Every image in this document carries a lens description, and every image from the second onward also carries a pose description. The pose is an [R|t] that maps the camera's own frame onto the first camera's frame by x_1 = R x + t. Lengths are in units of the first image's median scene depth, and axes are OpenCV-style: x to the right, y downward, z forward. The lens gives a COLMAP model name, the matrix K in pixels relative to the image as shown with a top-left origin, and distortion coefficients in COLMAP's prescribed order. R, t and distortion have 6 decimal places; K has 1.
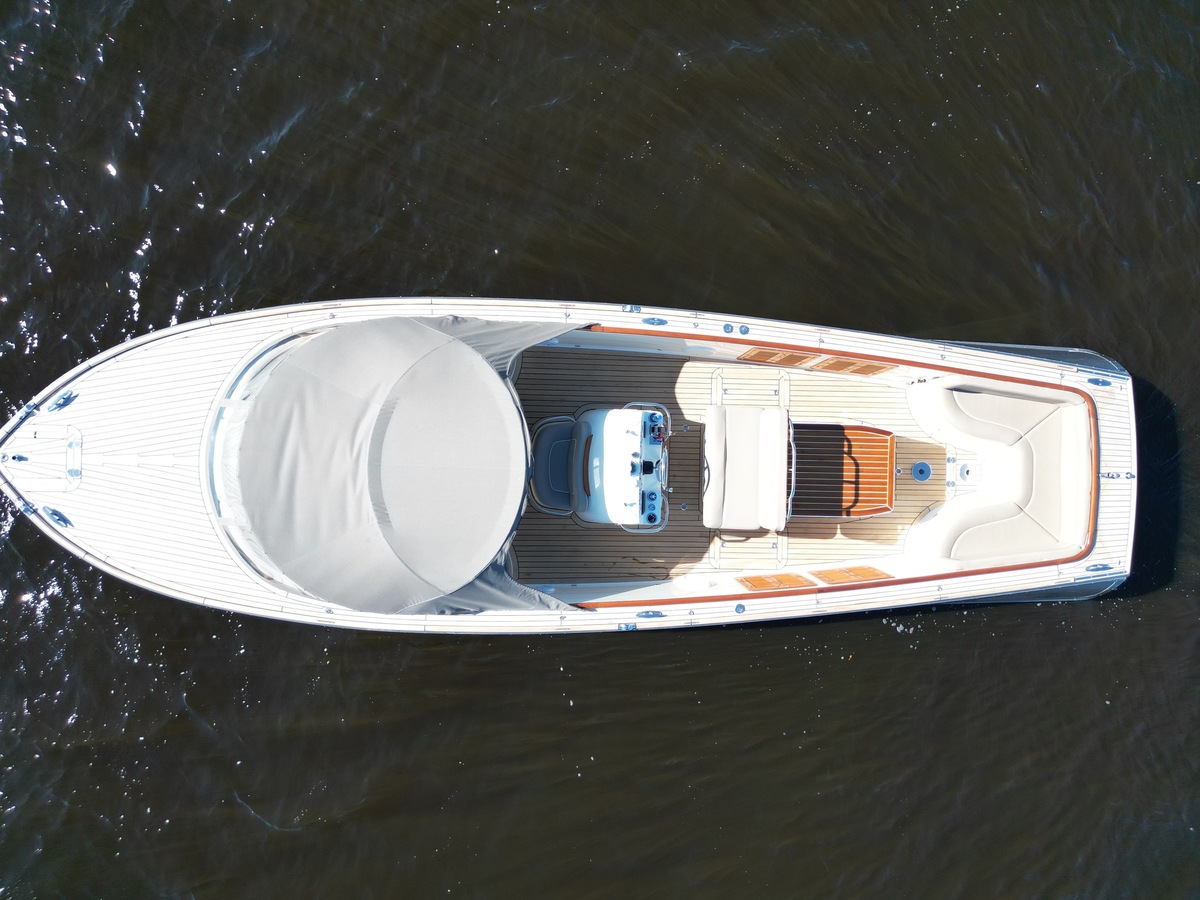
lens RADIAL K [[830.4, 0, 602.6], [0, 830.4, 457.5], [0, 0, 1]] dist [0.057265, -0.047075]
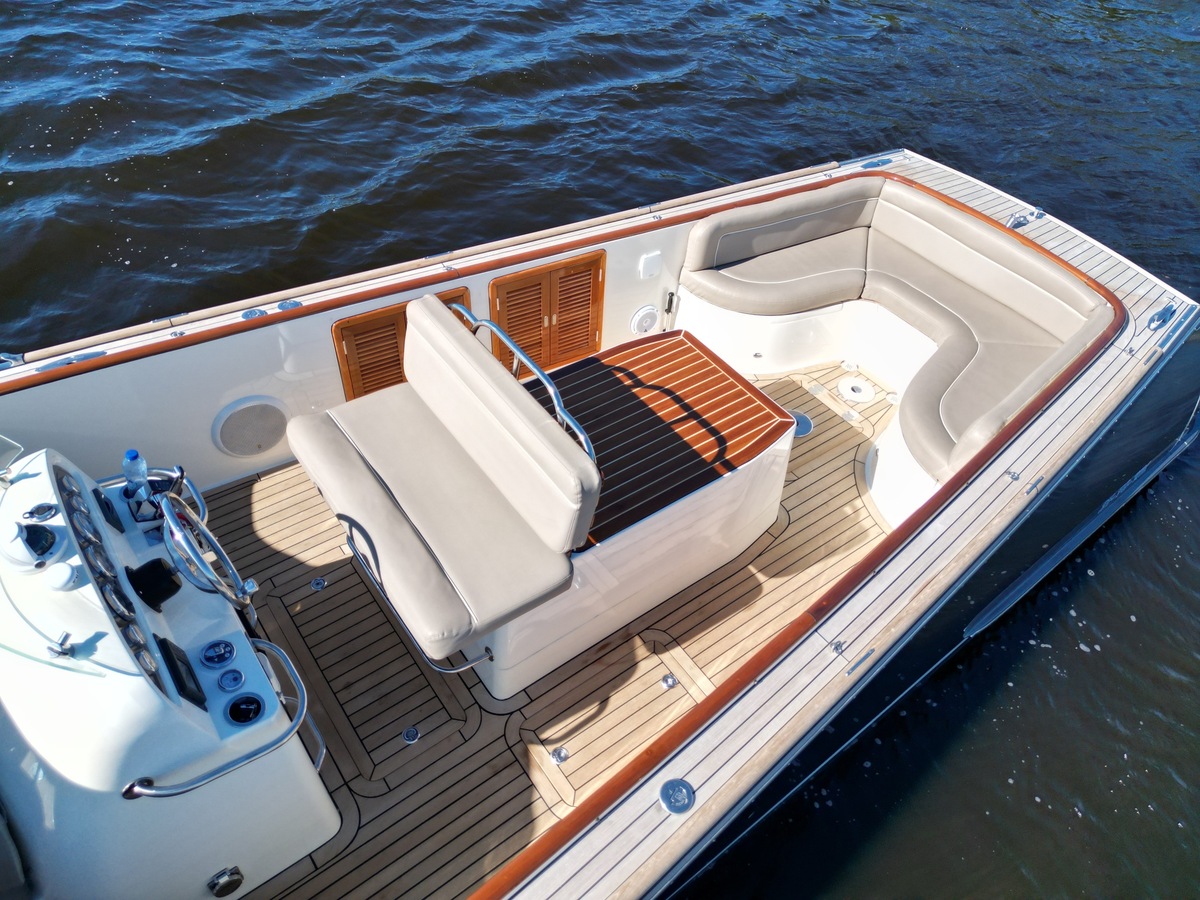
lens RADIAL K [[830.4, 0, 596.8], [0, 830.4, 454.4], [0, 0, 1]] dist [0.057265, -0.047075]
pose [[0.790735, -0.468060, 0.394535, 0.078396], [0.612158, 0.604464, -0.509790, 0.235544], [0.000130, 0.644626, 0.764498, 0.671196]]
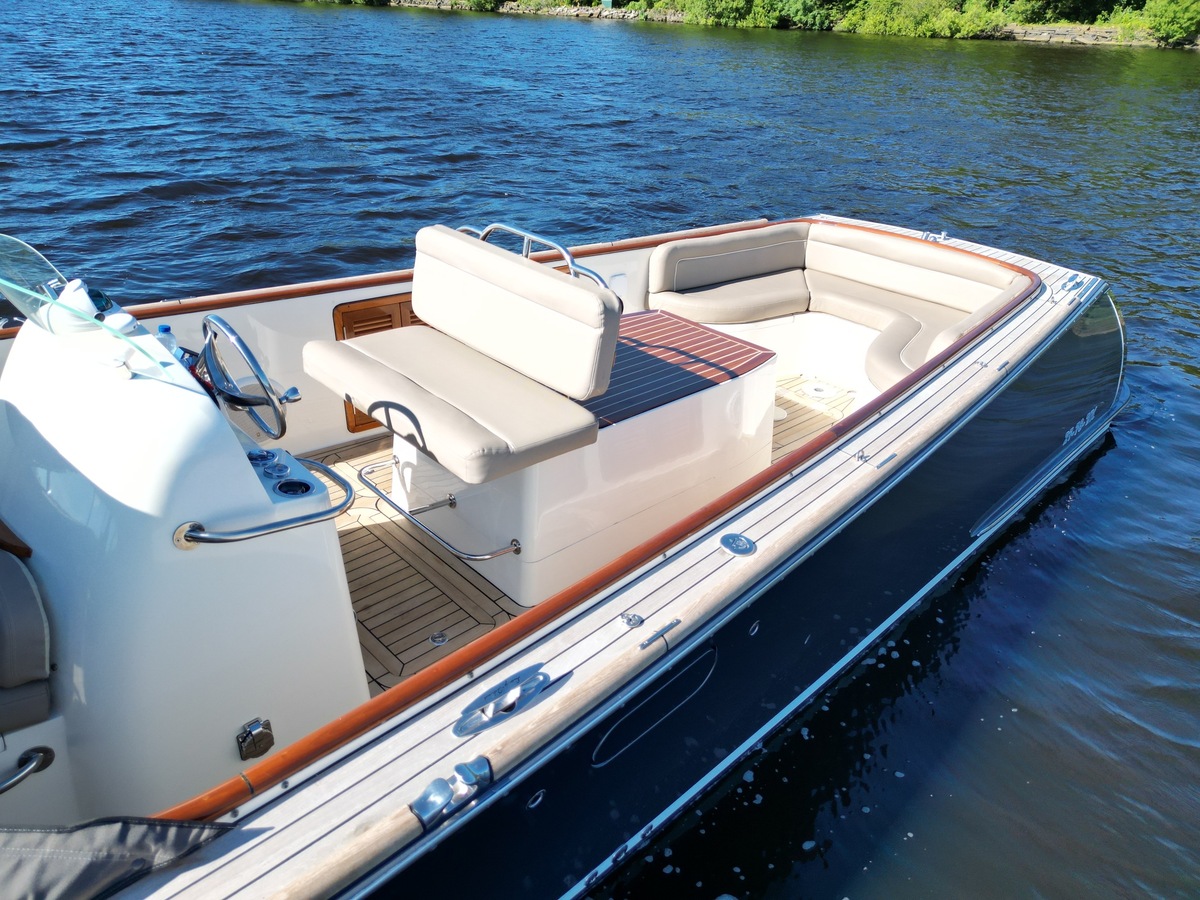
lens RADIAL K [[830.4, 0, 598.6], [0, 830.4, 446.5], [0, 0, 1]] dist [0.057265, -0.047075]
pose [[0.714260, -0.396354, 0.576832, -0.023378], [0.699559, 0.379354, -0.605563, 0.301195], [0.021194, 0.836058, 0.548231, 0.779925]]
